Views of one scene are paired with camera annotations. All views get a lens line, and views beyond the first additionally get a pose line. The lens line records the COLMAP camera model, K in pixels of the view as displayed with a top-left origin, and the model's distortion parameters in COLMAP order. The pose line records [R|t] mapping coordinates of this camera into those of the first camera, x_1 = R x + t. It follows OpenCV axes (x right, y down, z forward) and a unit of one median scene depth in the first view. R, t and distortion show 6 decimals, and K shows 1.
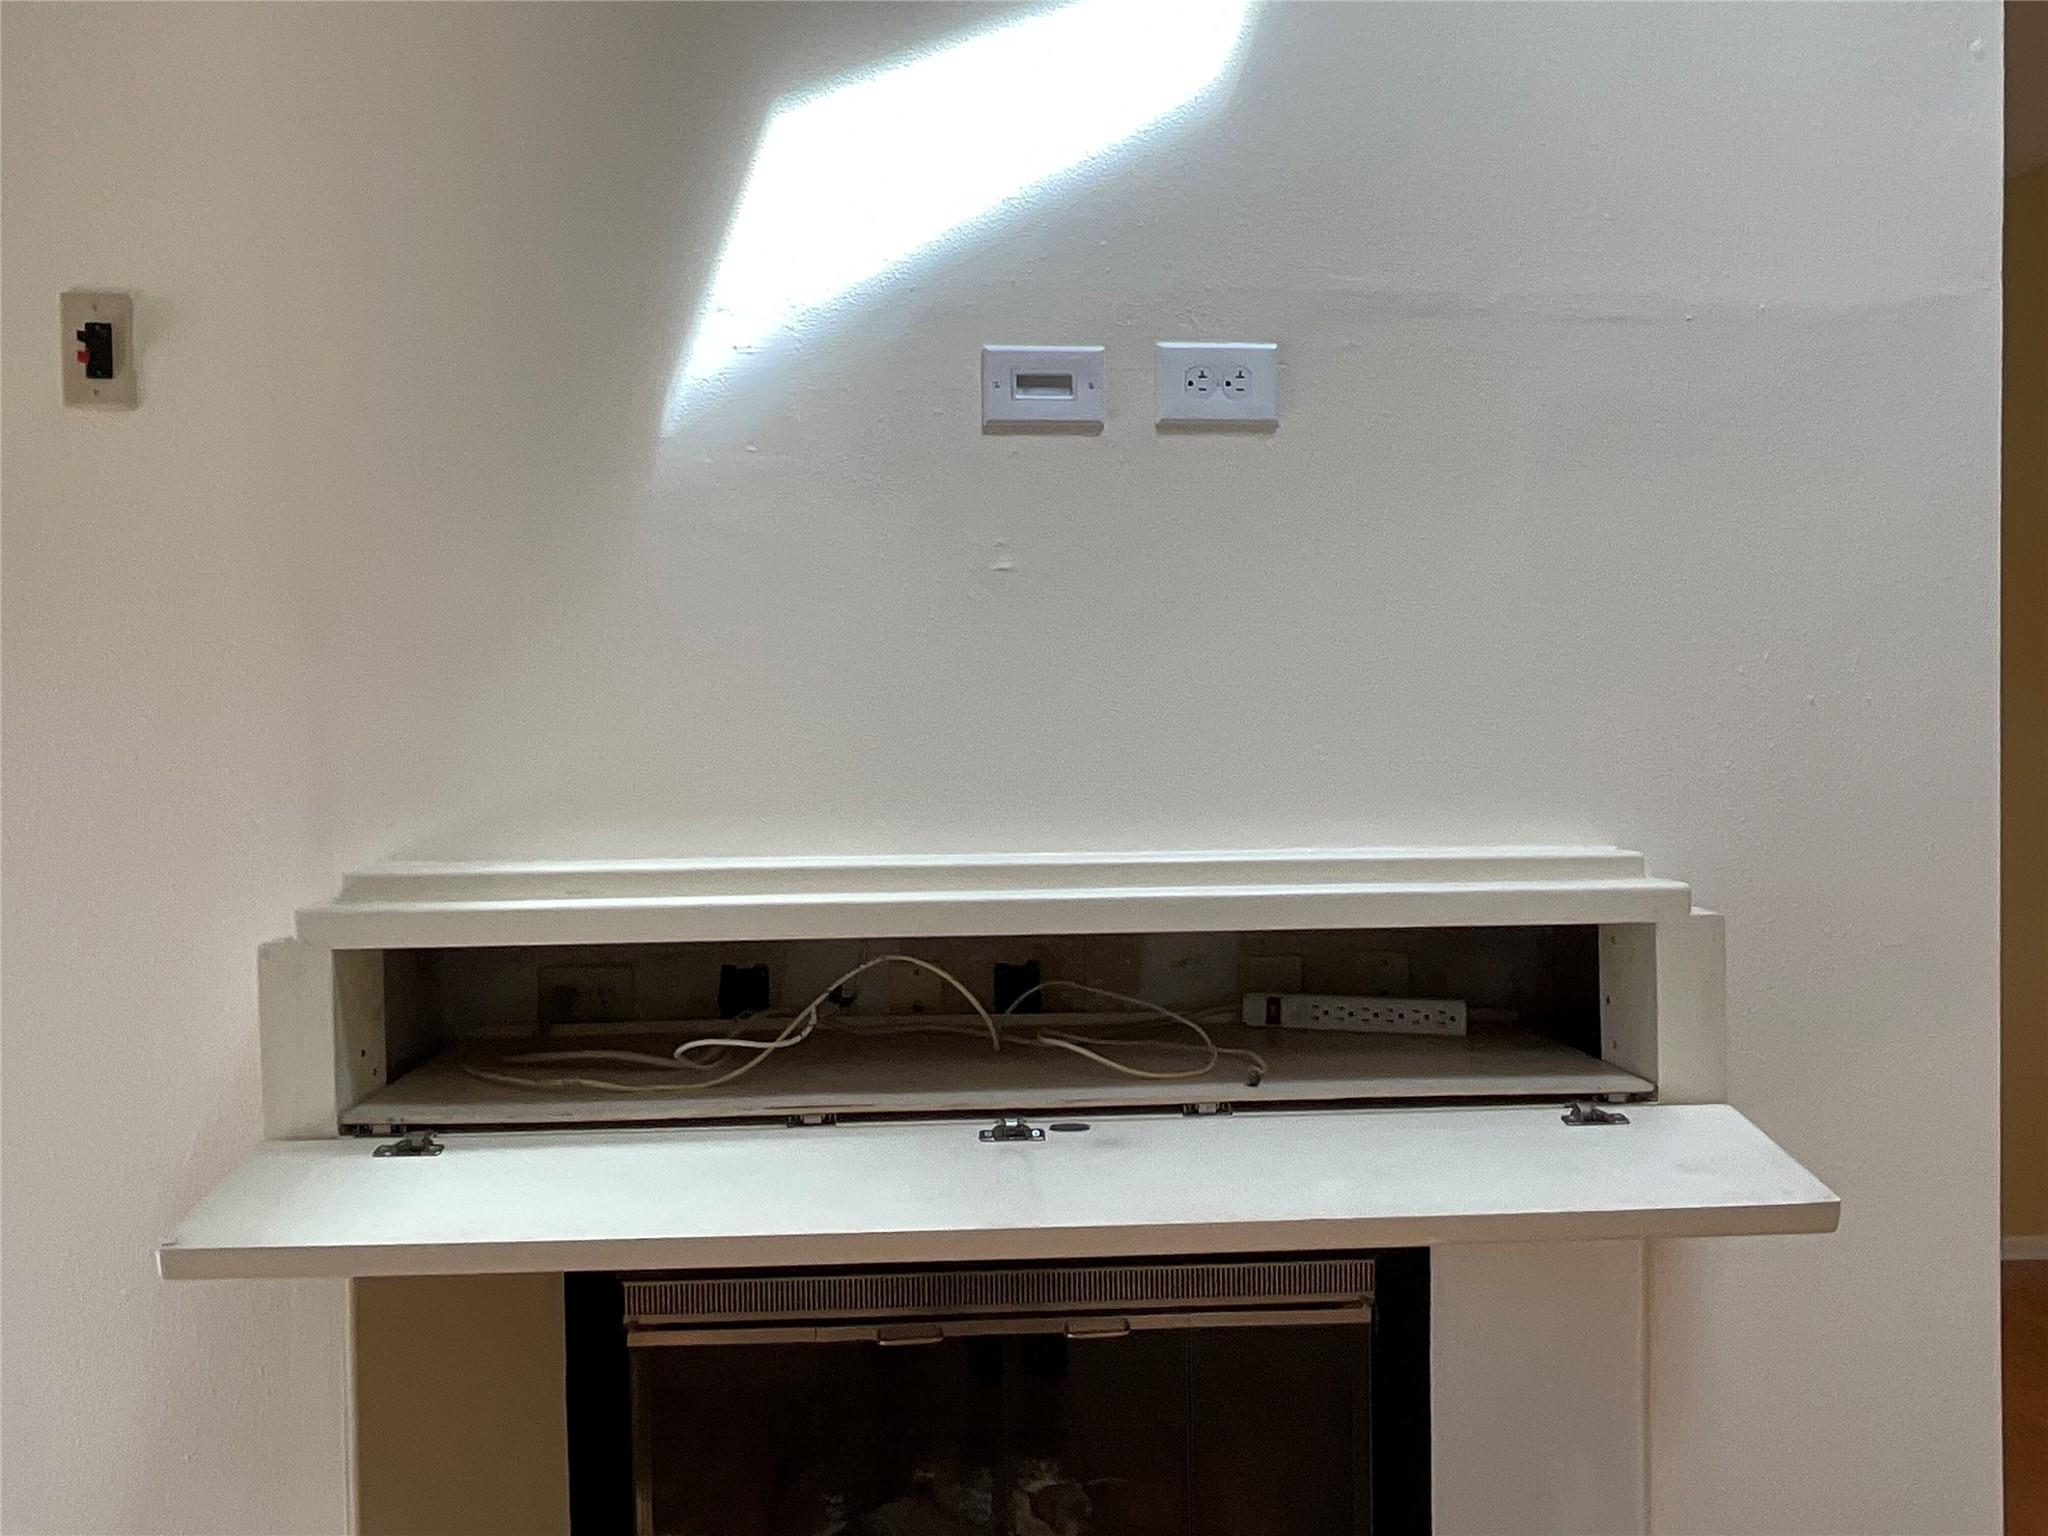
lens RADIAL K [[1486.9, 0, 1023.8], [0, 1486.9, 779.4], [0, 0, 1]] dist [0.015349, -0.008212]
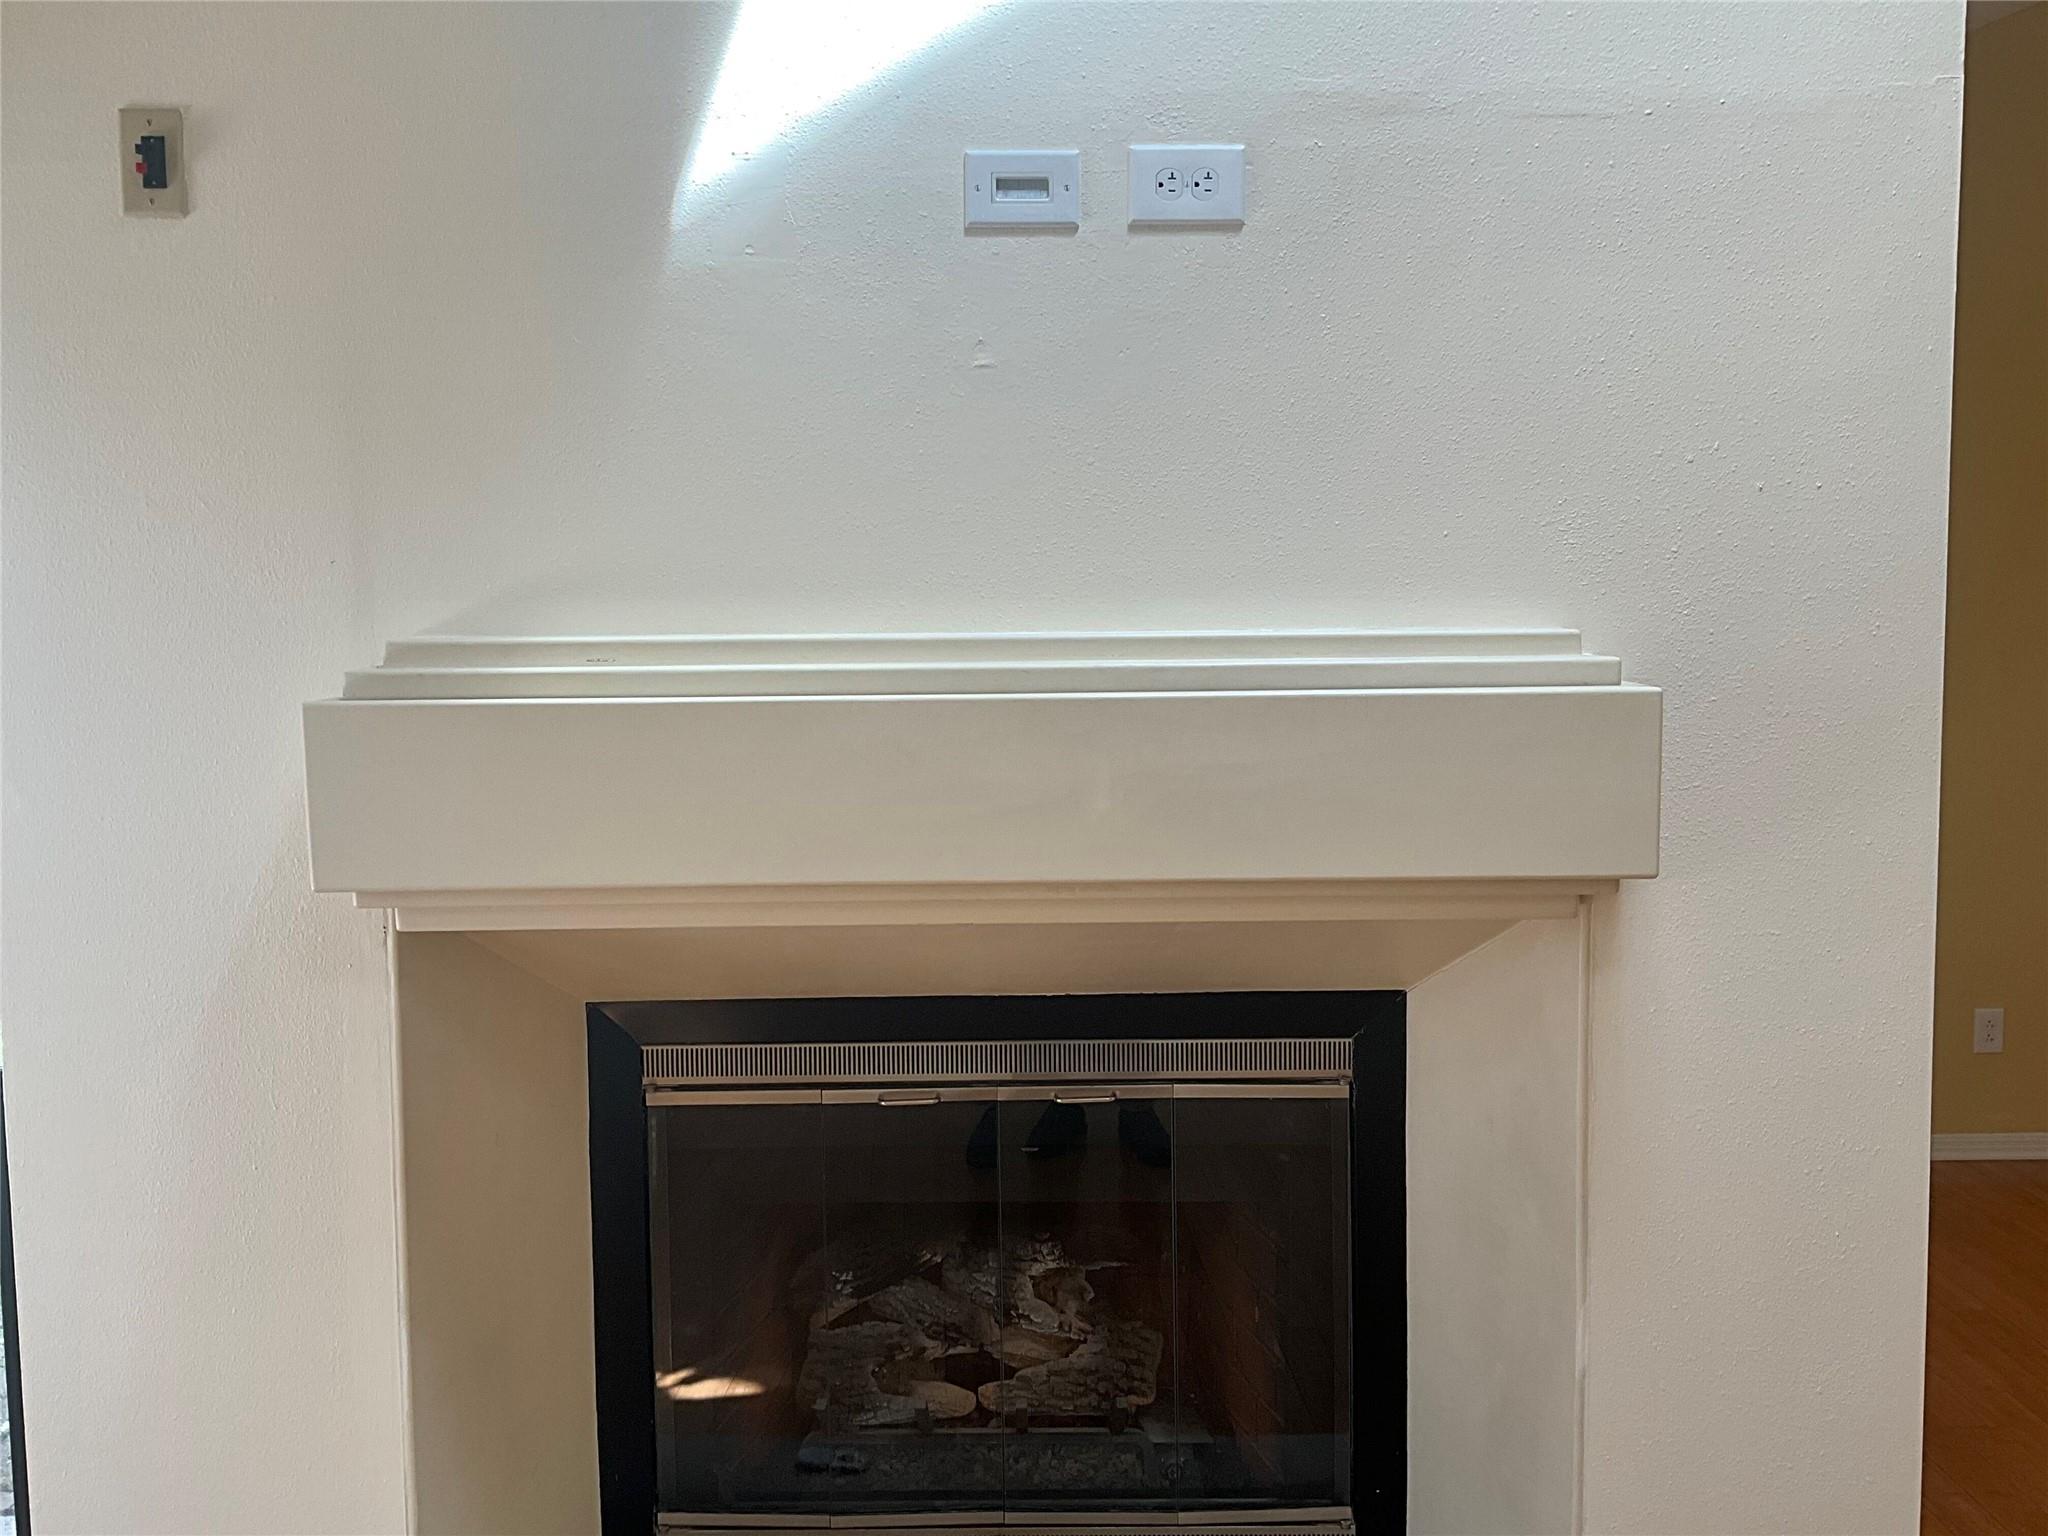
lens RADIAL K [[1791.4, 0, 1027.0], [0, 1791.4, 770.6], [0, 0, 1]] dist [0.079171, -0.082541]
pose [[0.998427, 0.006556, -0.055674, 0.090649], [-0.003219, 0.998204, 0.059820, 0.071815], [0.055966, -0.059547, 0.996655, -0.303148]]
